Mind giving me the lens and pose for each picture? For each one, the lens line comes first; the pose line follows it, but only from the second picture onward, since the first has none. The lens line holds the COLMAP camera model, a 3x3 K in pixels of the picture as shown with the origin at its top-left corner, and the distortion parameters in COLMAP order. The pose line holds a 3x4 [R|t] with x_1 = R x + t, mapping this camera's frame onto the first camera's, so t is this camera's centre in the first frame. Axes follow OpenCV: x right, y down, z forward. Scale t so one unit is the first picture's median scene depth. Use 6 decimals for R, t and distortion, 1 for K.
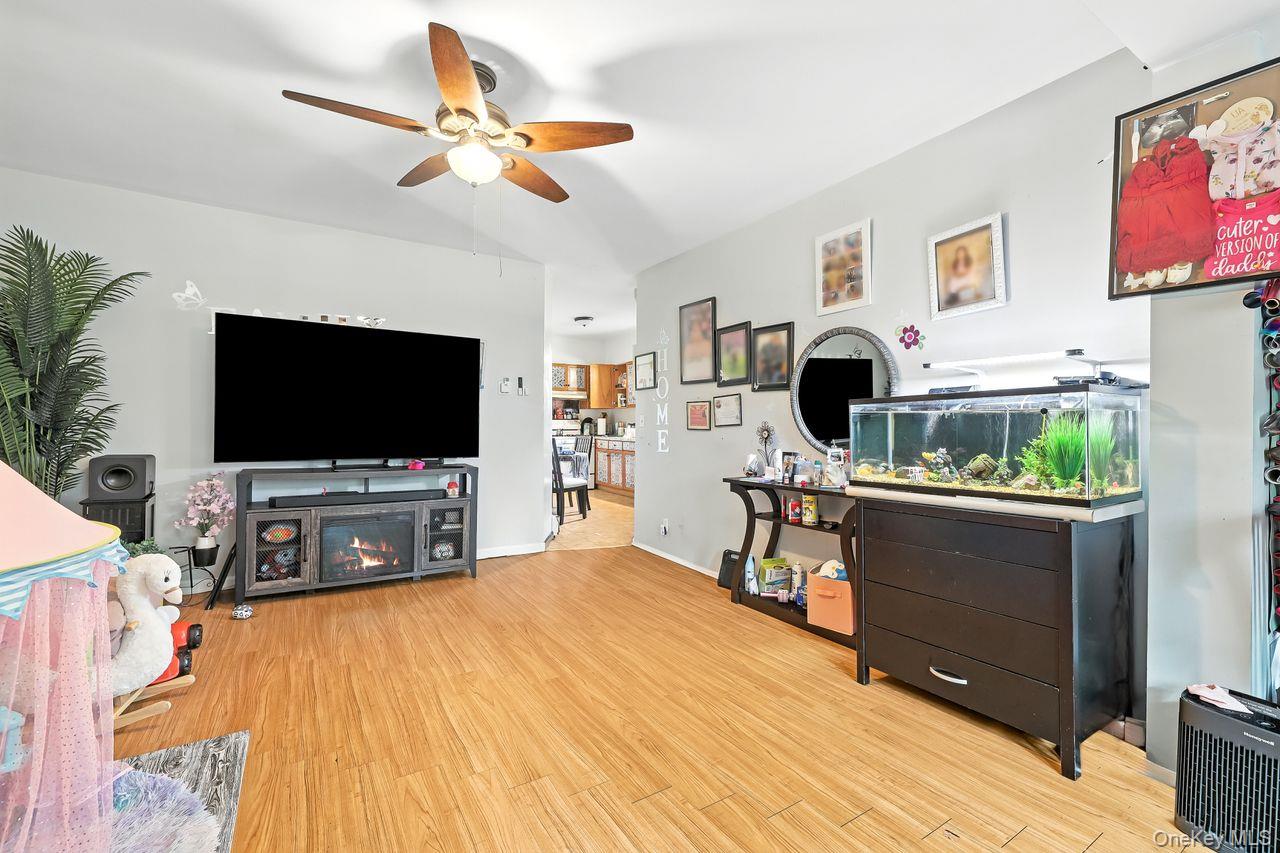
lens RADIAL K [[544.7, 0, 643.0], [0, 544.7, 429.2], [0, 0, 1]] dist [-0.000639, 0.000634]
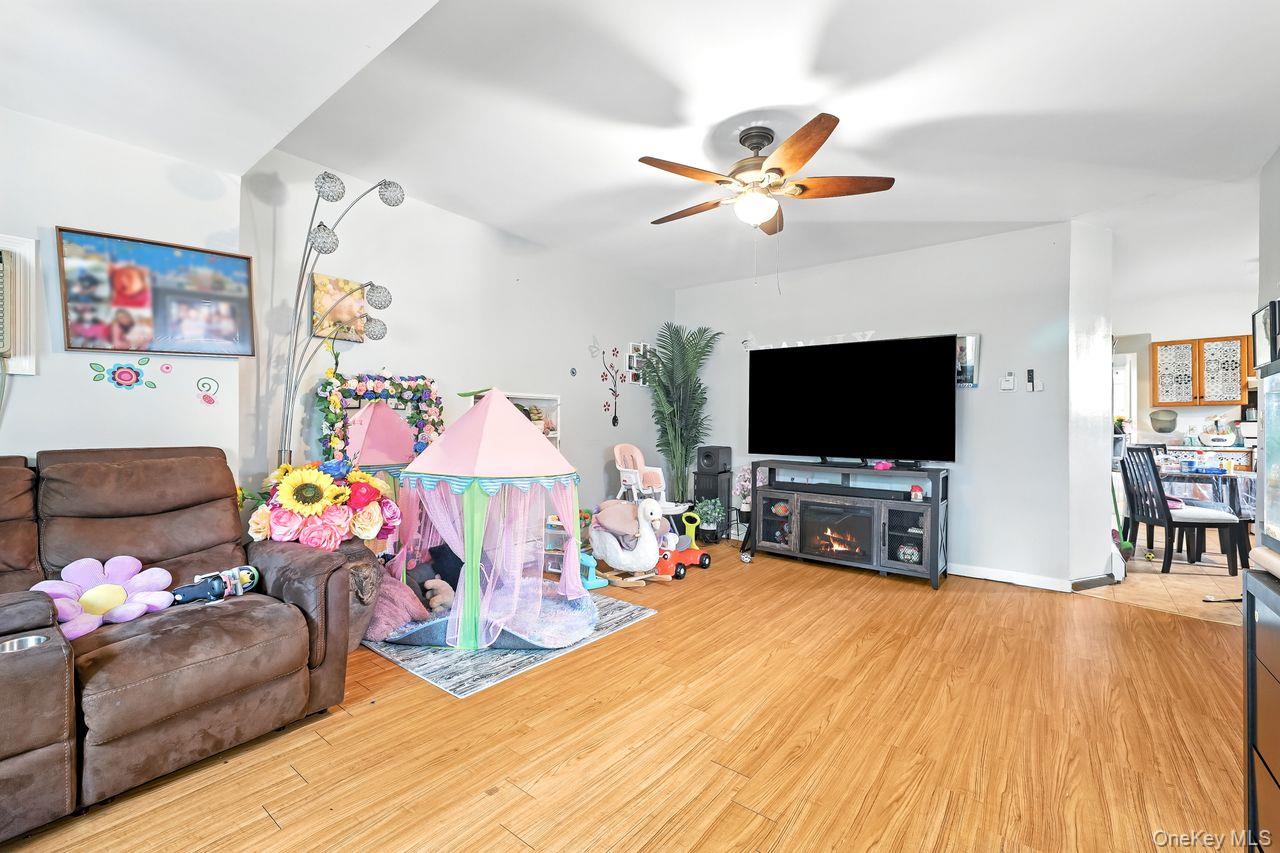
lens RADIAL K [[544.7, 0, 637.7], [0, 544.7, 422.8], [0, 0, 1]] dist [-0.000639, 0.000634]
pose [[0.324188, -0.013282, -0.945900, 0.500363], [-0.011864, 0.999766, -0.018105, 0.009738], [0.945918, 0.017092, 0.323954, 0.245782]]
